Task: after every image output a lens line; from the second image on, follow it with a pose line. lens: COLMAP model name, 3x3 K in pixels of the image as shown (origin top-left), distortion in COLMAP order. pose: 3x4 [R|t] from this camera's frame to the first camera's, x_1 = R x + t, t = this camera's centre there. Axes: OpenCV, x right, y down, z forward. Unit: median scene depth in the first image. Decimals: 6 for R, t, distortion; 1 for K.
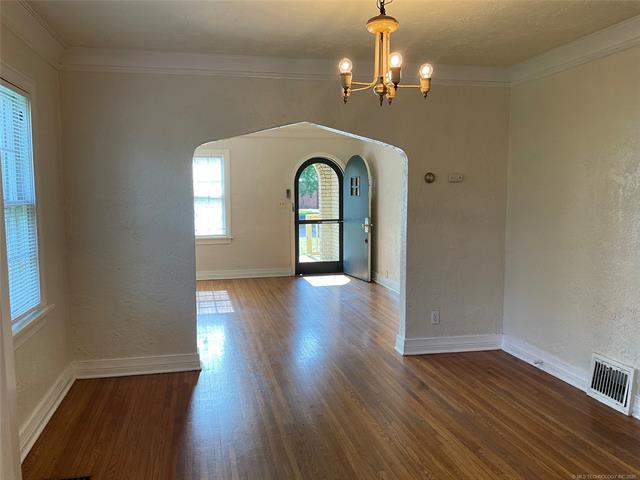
lens RADIAL K [[533.5, 0, 317.3], [0, 533.5, 241.2], [0, 0, 1]] dist [0.042063, -0.053871]
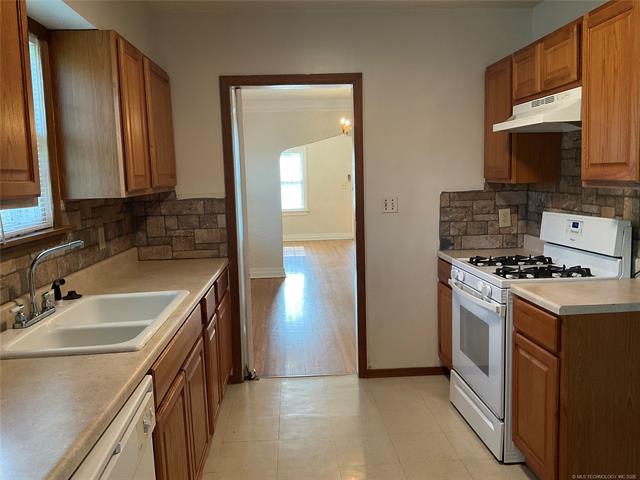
lens RADIAL K [[533.5, 0, 320.6], [0, 533.5, 237.6], [0, 0, 1]] dist [0.042063, -0.053871]
pose [[0.988241, -0.001989, -0.152890, 0.084196], [0.004895, 0.999814, 0.018636, 0.038908], [0.152824, -0.019166, 0.988068, -0.365744]]
